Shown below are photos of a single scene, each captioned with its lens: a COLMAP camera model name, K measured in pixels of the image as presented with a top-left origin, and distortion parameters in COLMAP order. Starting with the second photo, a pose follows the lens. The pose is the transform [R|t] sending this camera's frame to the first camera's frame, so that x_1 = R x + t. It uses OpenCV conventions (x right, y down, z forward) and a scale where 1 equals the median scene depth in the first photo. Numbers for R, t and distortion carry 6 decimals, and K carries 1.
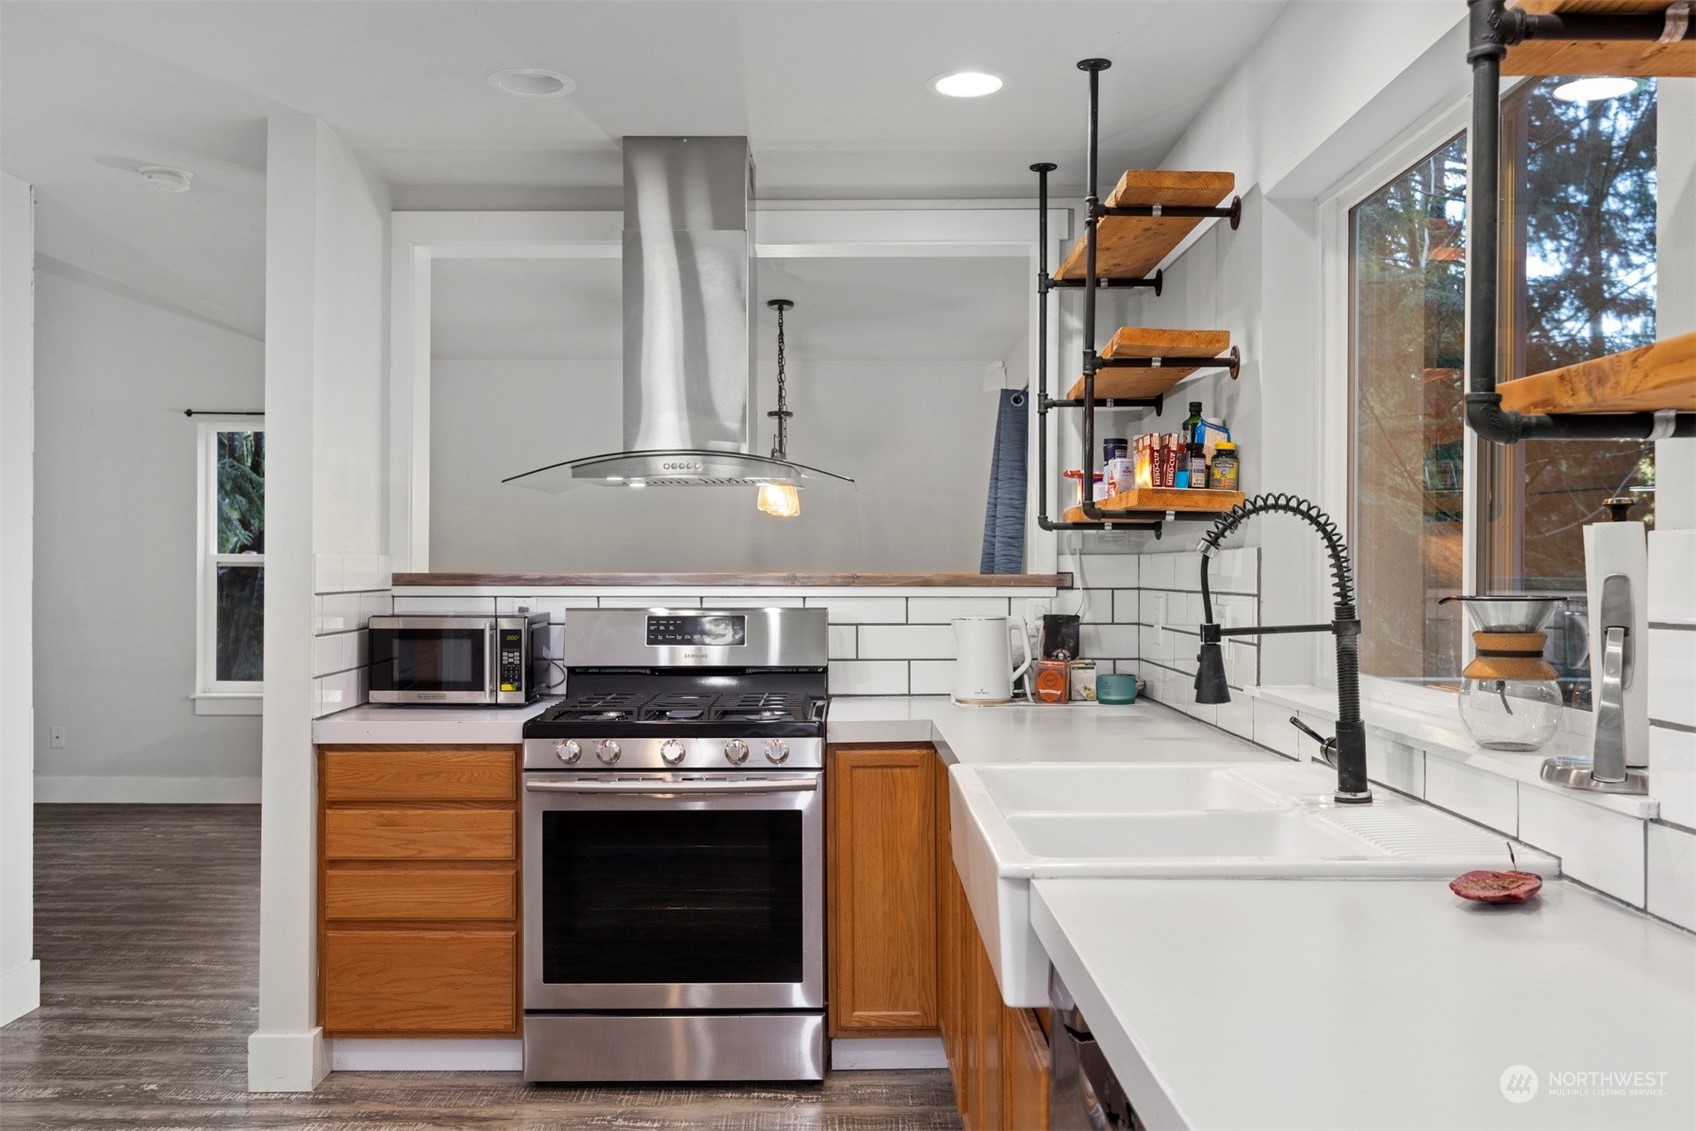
lens RADIAL K [[1457.9, 0, 848.0], [0, 1457.9, 565.5], [0, 0, 1]] dist [0.006875, -0.003028]
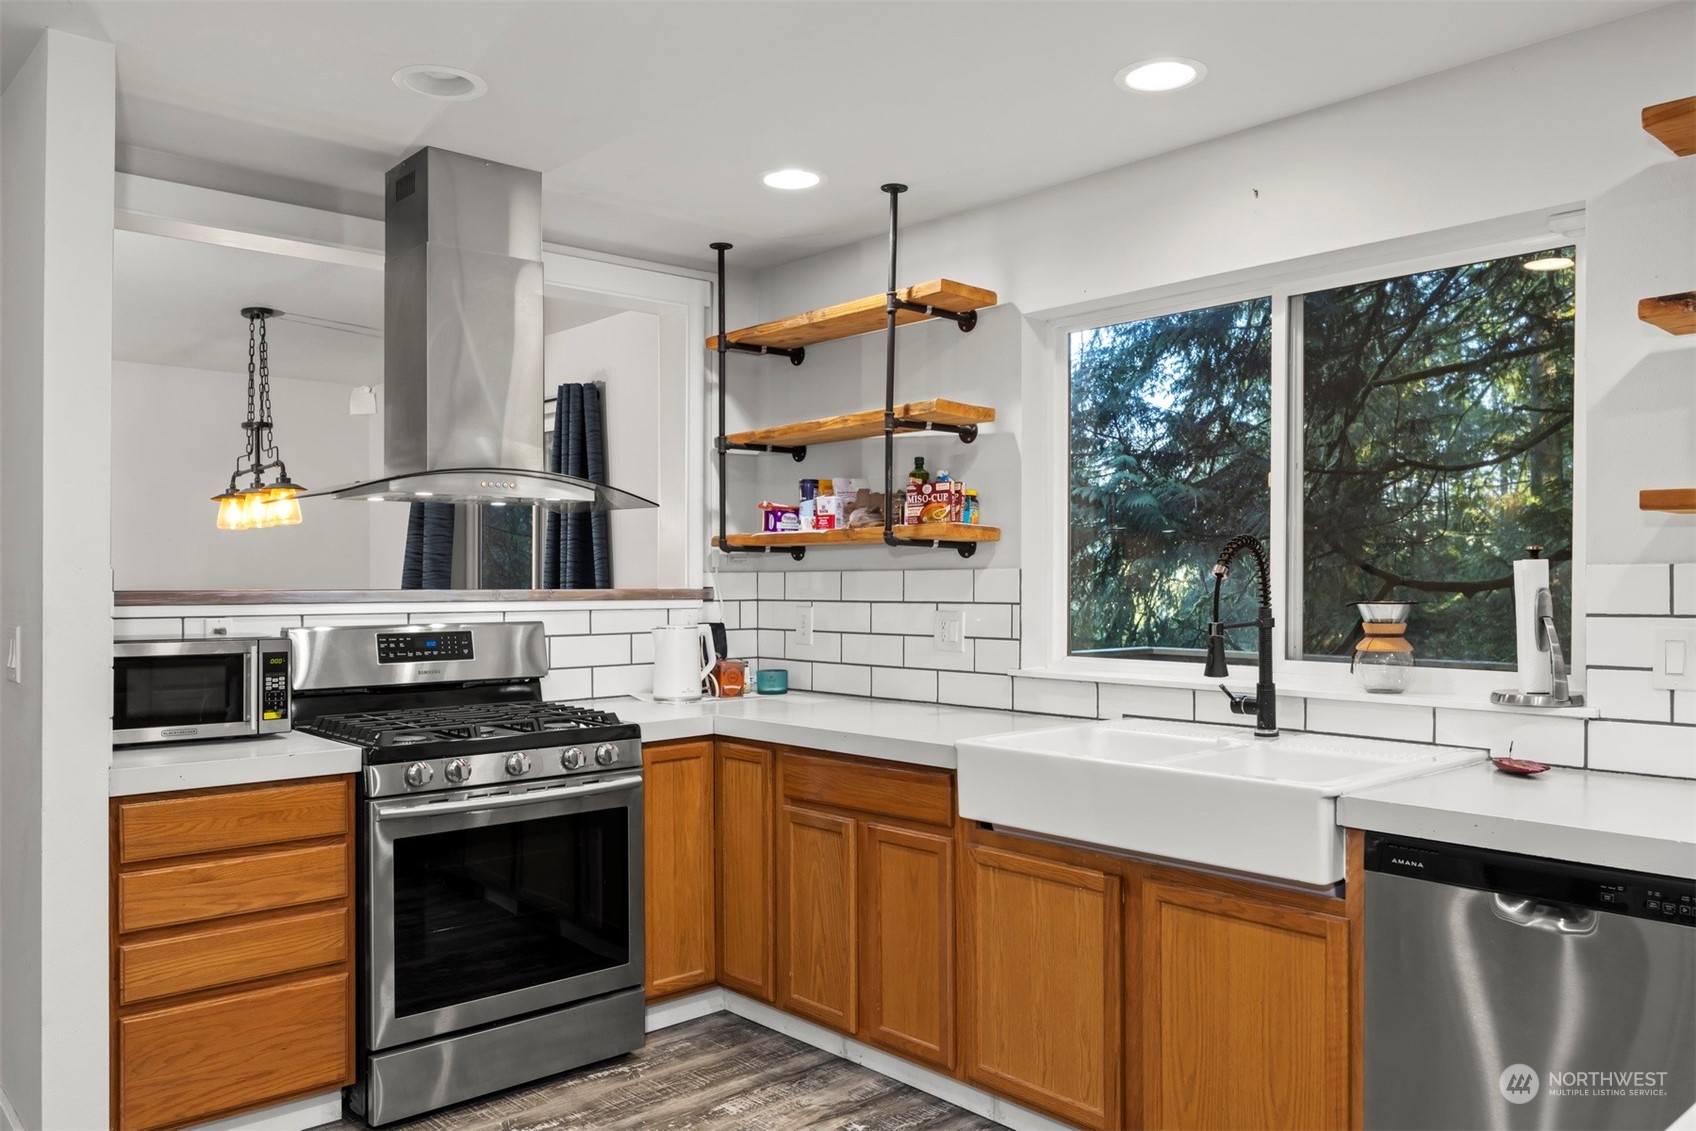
lens RADIAL K [[1263.2, 0, 849.7], [0, 1263.2, 586.6], [0, 0, 1]] dist [-0.003050, -0.001121]
pose [[0.745691, -0.003781, 0.666281, -0.527403], [-0.000415, 0.999981, 0.006139, -0.002508], [-0.666292, -0.004854, 0.745675, 0.181450]]
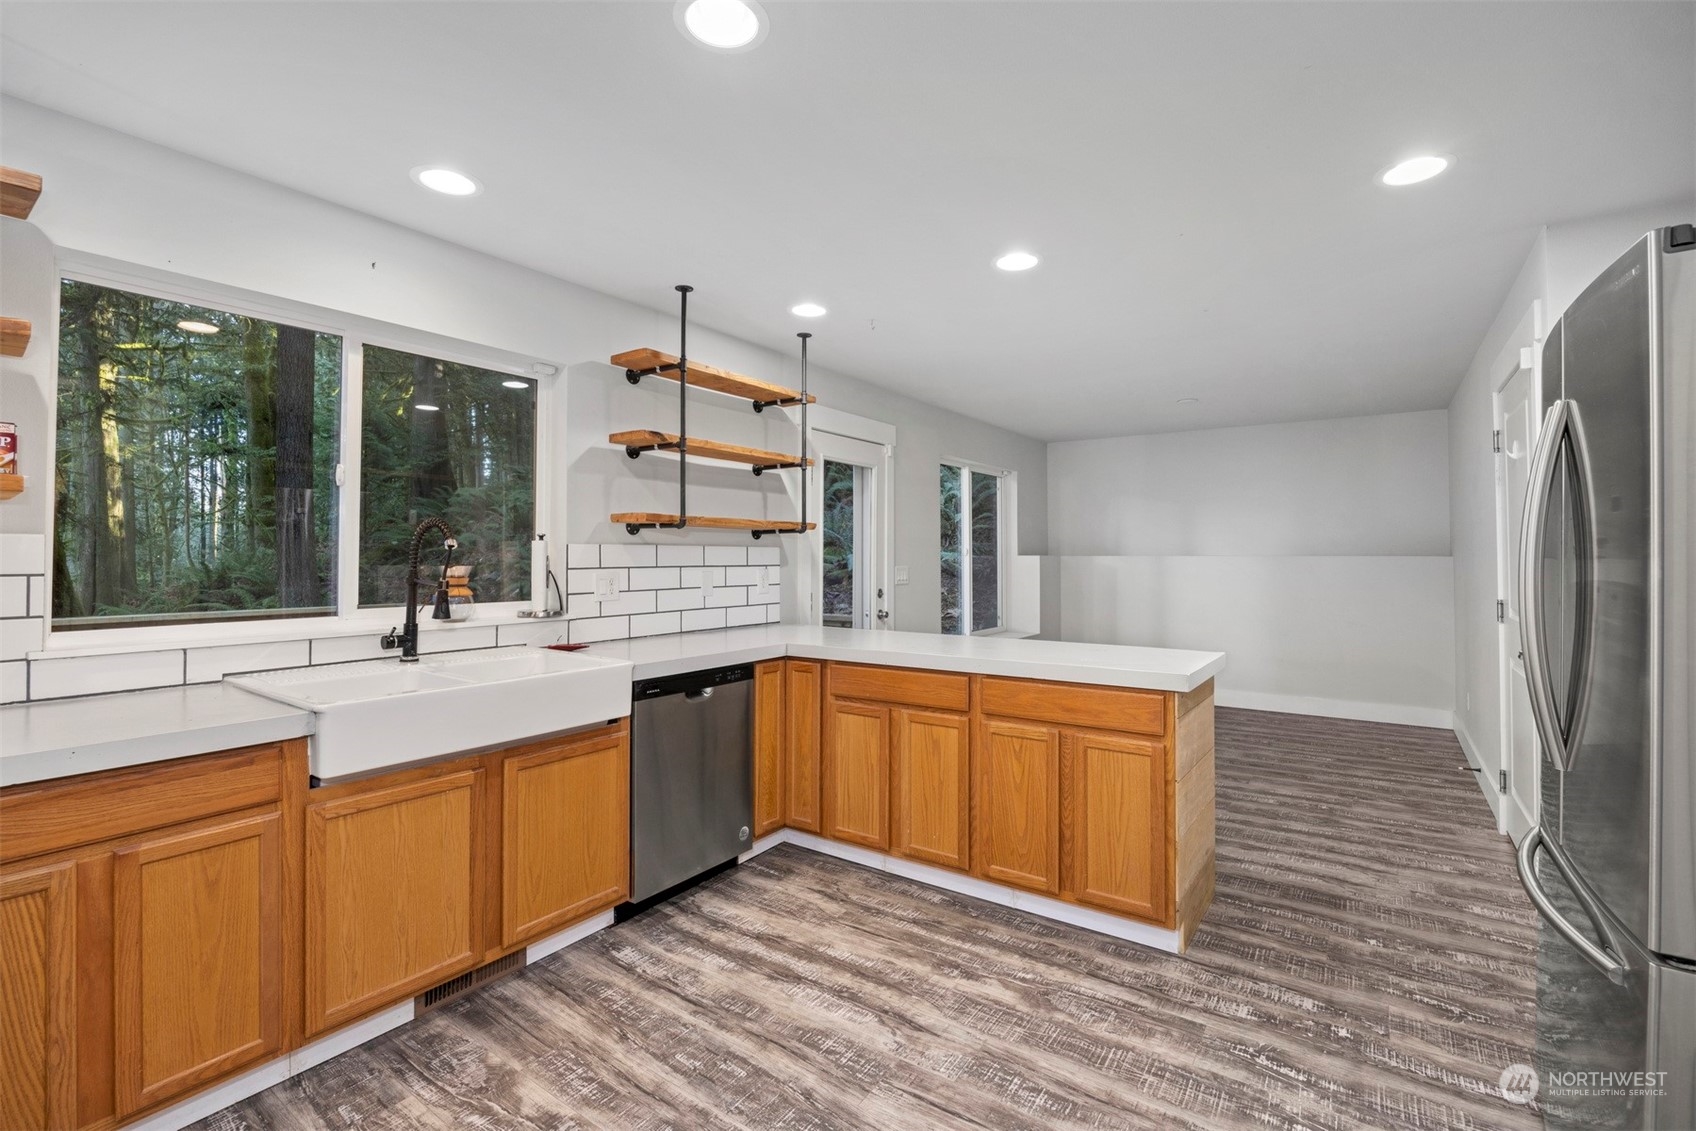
lens RADIAL K [[745.2, 0, 864.8], [0, 745.2, 546.1], [0, 0, 1]] dist [-0.018224, 0.000422]
pose [[-0.822809, 0.008667, 0.568252, -0.503992], [-0.000496, 0.999872, -0.015969, 0.005221], [-0.568318, -0.013421, -0.822700, 0.928419]]
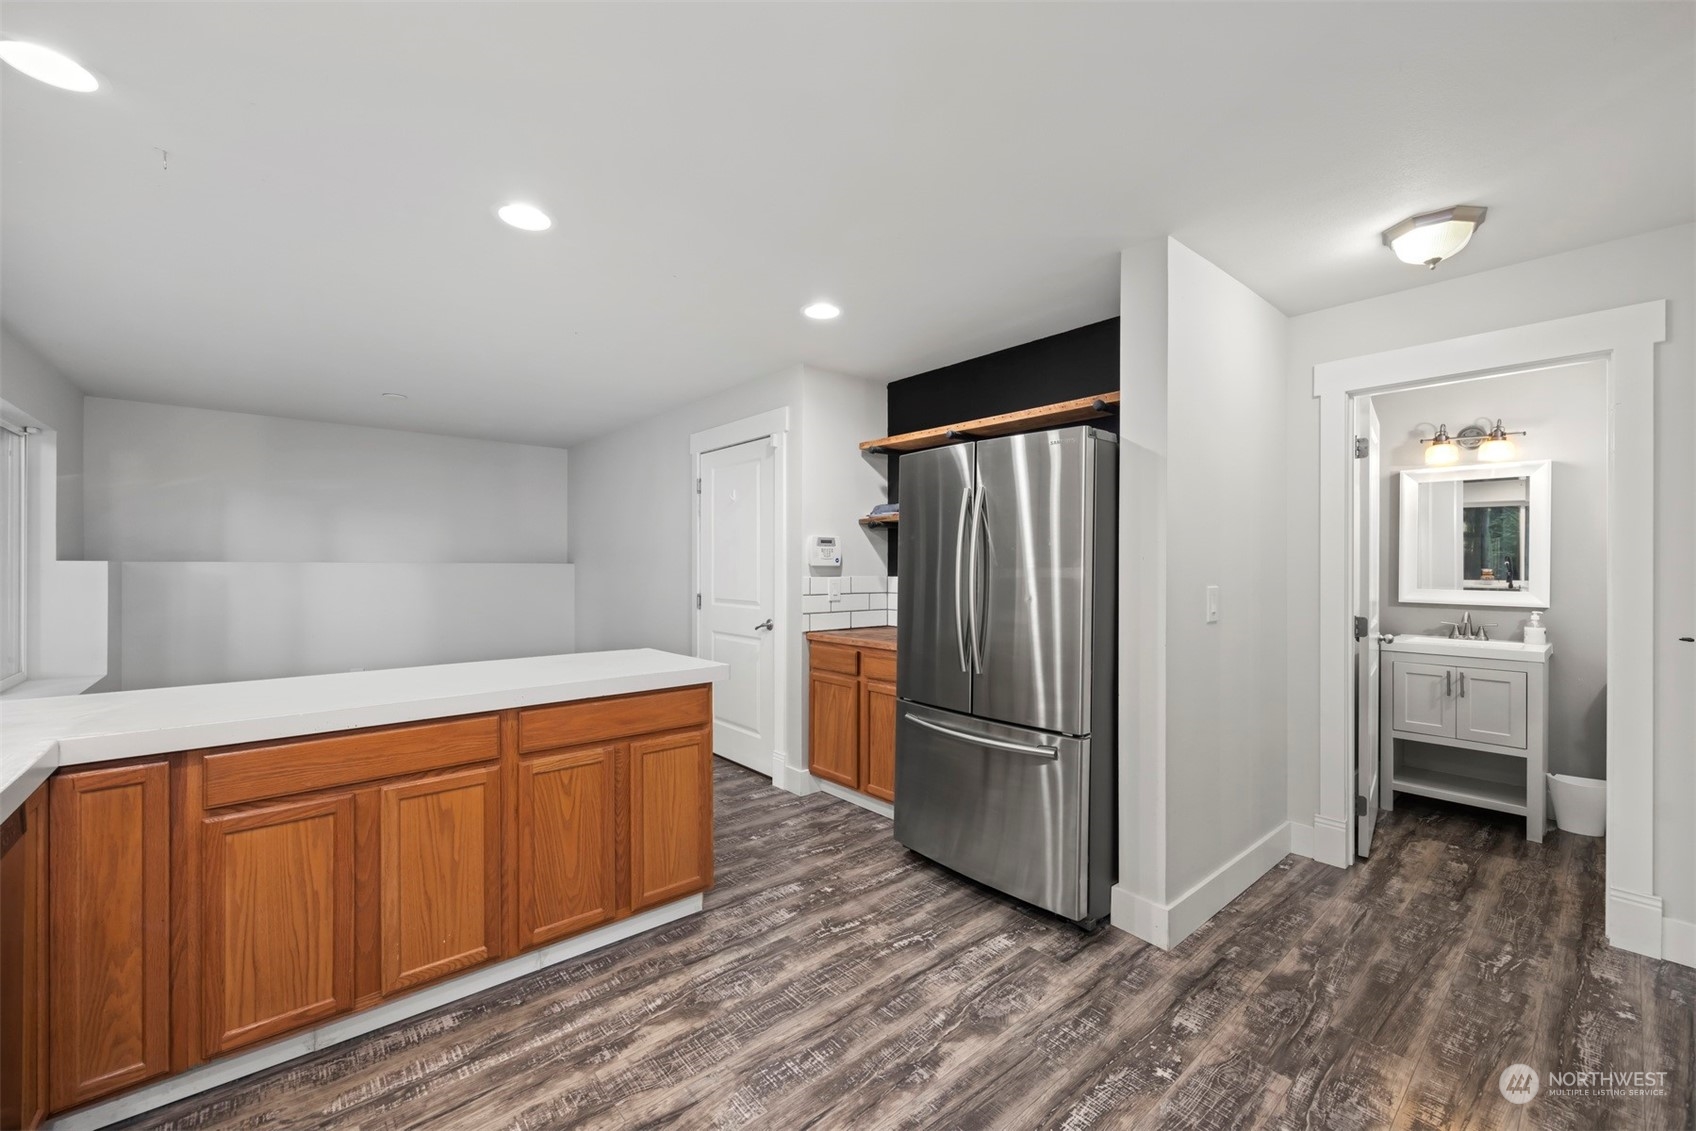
lens RADIAL K [[672.6, 0, 848.0], [0, 672.6, 565.5], [0, 0, 1]] dist [-0.000137, -0.000225]
pose [[-0.759822, -0.001929, -0.650128, -0.028918], [-0.003271, 0.999994, 0.000855, 0.002900], [0.650123, 0.002776, -0.759824, 0.846441]]
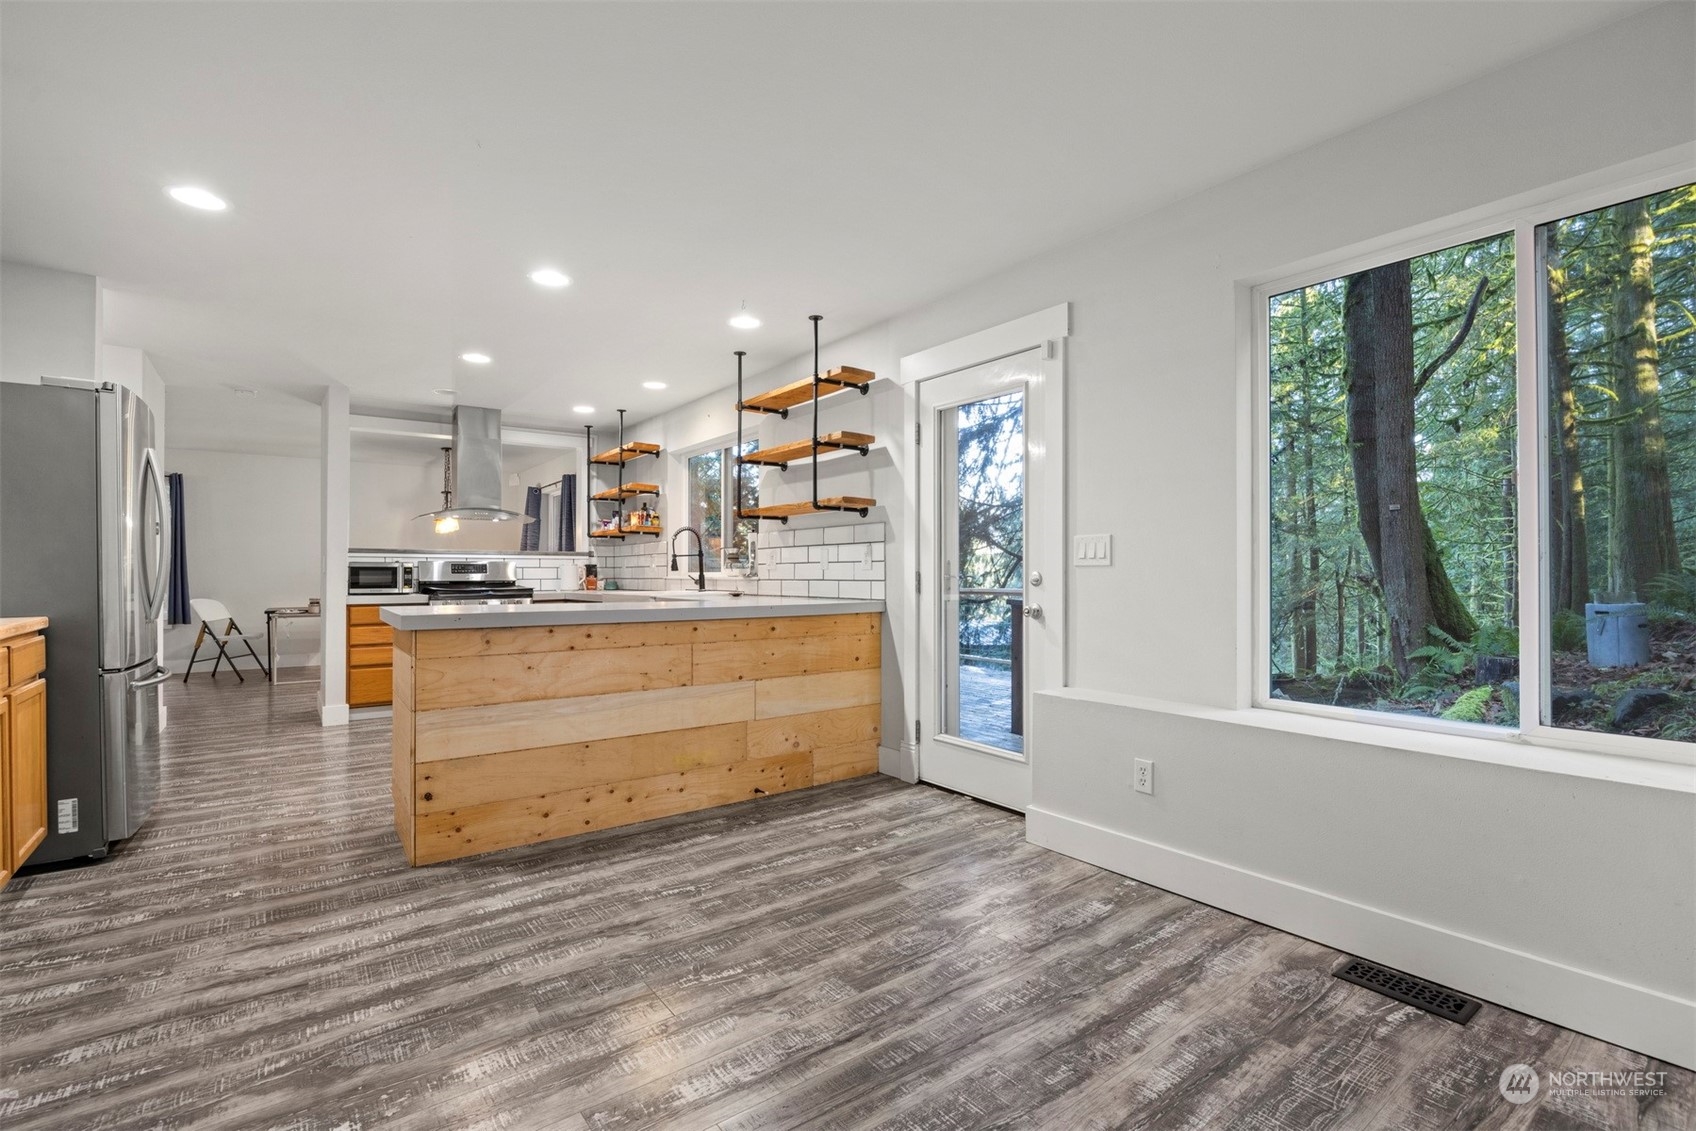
lens RADIAL K [[758.6, 0, 843.4], [0, 758.6, 570.8], [0, 0, 1]] dist [-0.003251, -0.000494]
pose [[0.802344, -0.000617, 0.596862, -0.468517], [0.002751, 0.999993, -0.002665, 0.061977], [-0.596856, 0.003780, 0.802340, -0.778507]]
